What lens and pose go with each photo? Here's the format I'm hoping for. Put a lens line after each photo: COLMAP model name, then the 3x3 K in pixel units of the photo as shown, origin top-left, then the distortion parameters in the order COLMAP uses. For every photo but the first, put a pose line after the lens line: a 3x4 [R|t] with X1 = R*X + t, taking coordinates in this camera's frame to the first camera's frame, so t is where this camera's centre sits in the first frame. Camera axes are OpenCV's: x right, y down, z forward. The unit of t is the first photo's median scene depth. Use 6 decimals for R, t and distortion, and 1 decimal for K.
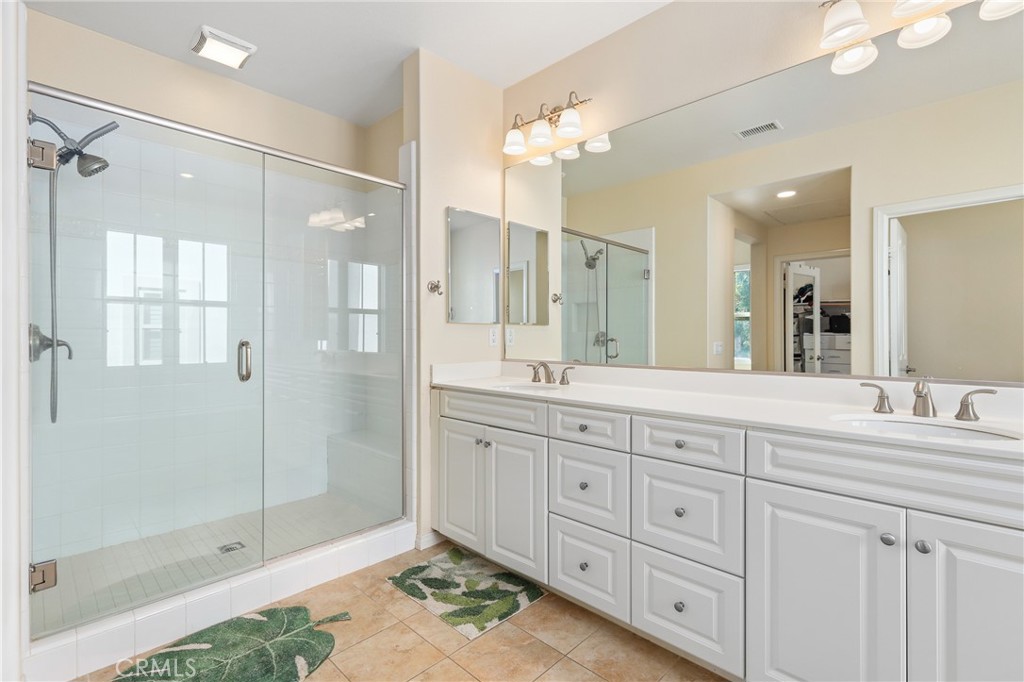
lens RADIAL K [[470.0, 0, 519.5], [0, 470.0, 340.1], [0, 0, 1]] dist [-0.000882, 0.001014]
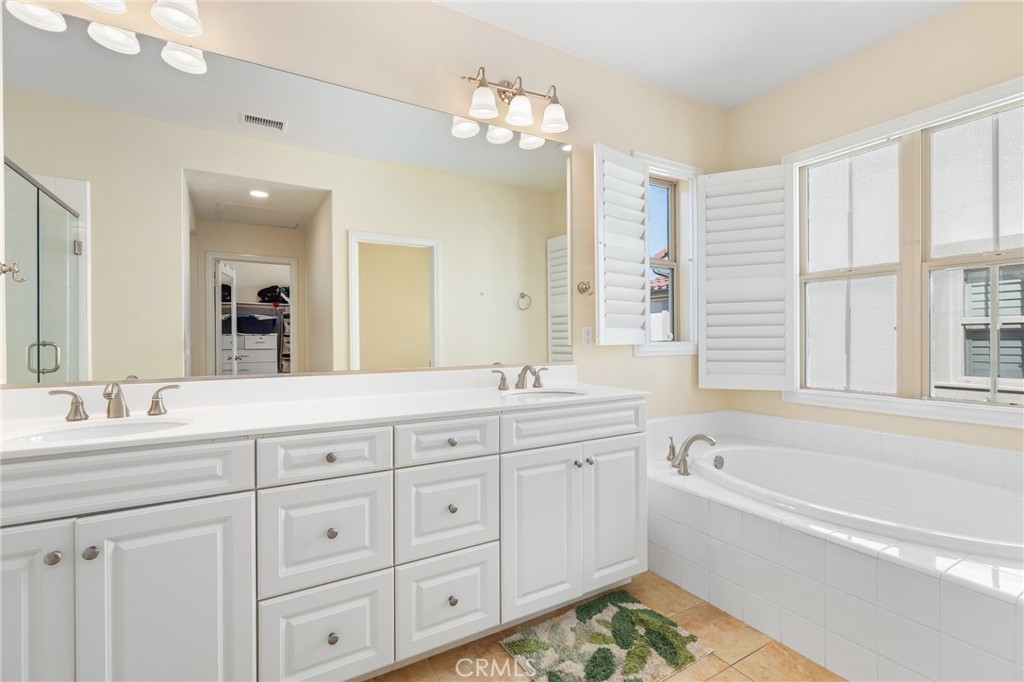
lens RADIAL K [[470.0, 0, 504.3], [0, 470.0, 338.5], [0, 0, 1]] dist [-0.000882, 0.001014]
pose [[0.257105, -0.002285, 0.966381, -0.461804], [0.010937, 0.999940, -0.000546, -0.001989], [-0.966322, 0.010709, 0.257114, 0.465260]]
